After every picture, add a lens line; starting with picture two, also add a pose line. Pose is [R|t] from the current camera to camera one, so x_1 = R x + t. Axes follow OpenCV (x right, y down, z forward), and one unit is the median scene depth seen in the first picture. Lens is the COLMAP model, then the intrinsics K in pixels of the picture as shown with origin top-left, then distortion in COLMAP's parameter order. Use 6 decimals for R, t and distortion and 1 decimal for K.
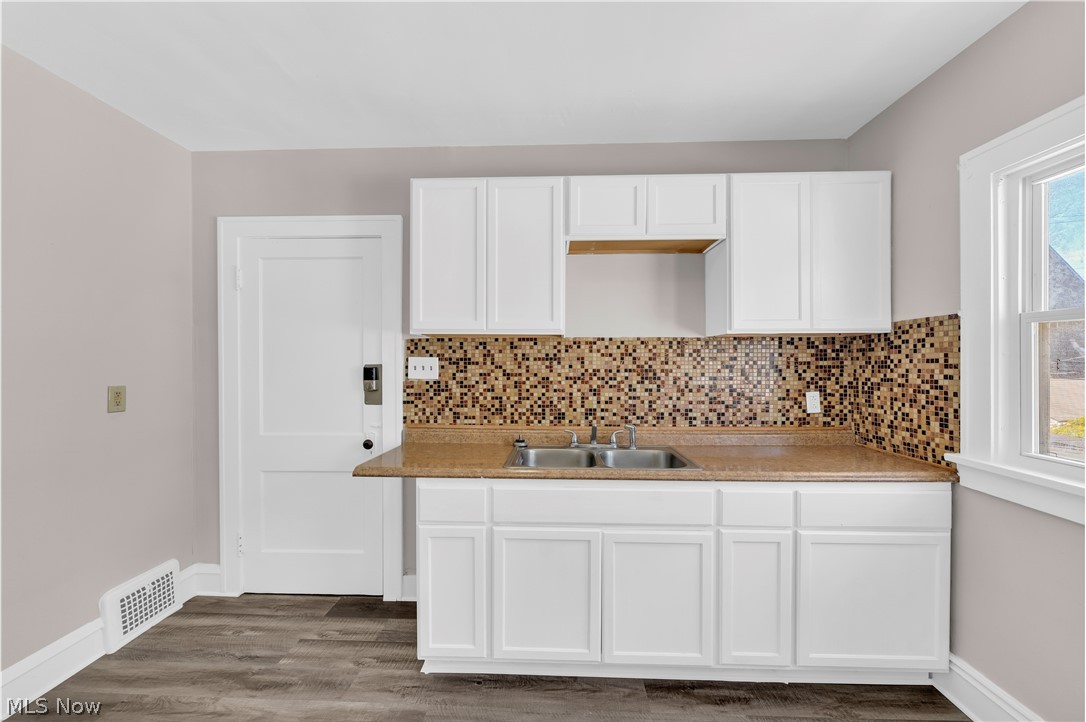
lens RADIAL K [[429.1, 0, 538.8], [0, 429.1, 363.1], [0, 0, 1]] dist [-0.001447, -0.000143]
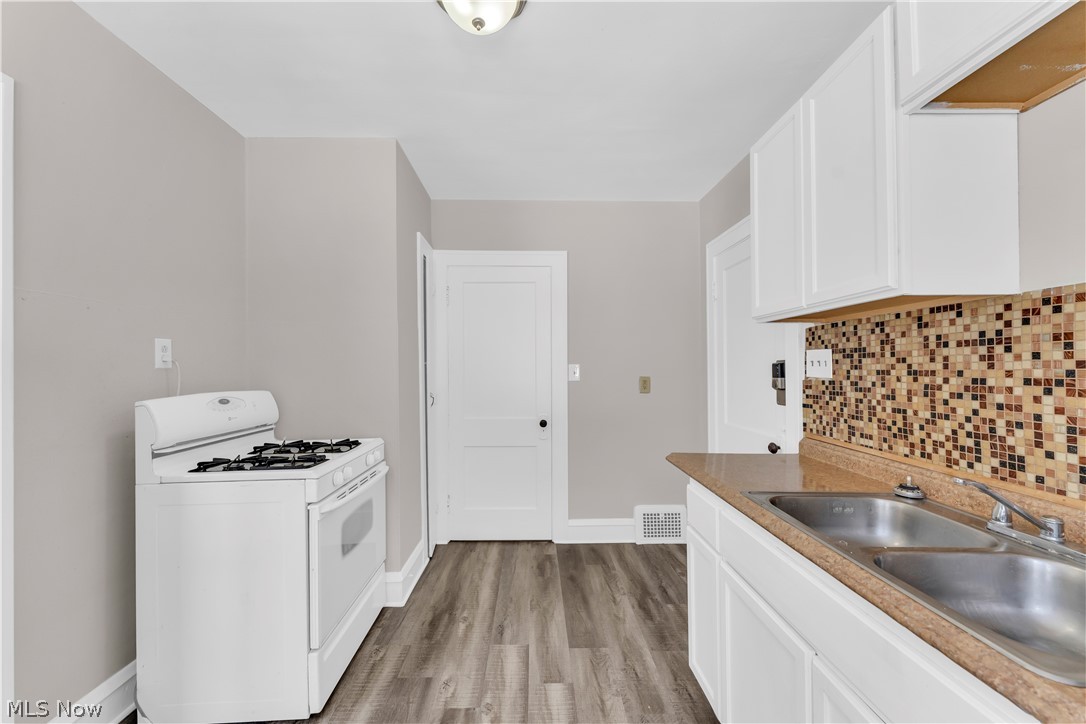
lens RADIAL K [[429.1, 0, 540.1], [0, 429.1, 364.4], [0, 0, 1]] dist [-0.001447, -0.000143]
pose [[0.060520, -0.010173, -0.998115, 0.483607], [-0.000797, 0.999947, -0.010240, 0.021842], [0.998167, 0.001415, 0.060509, 0.453656]]
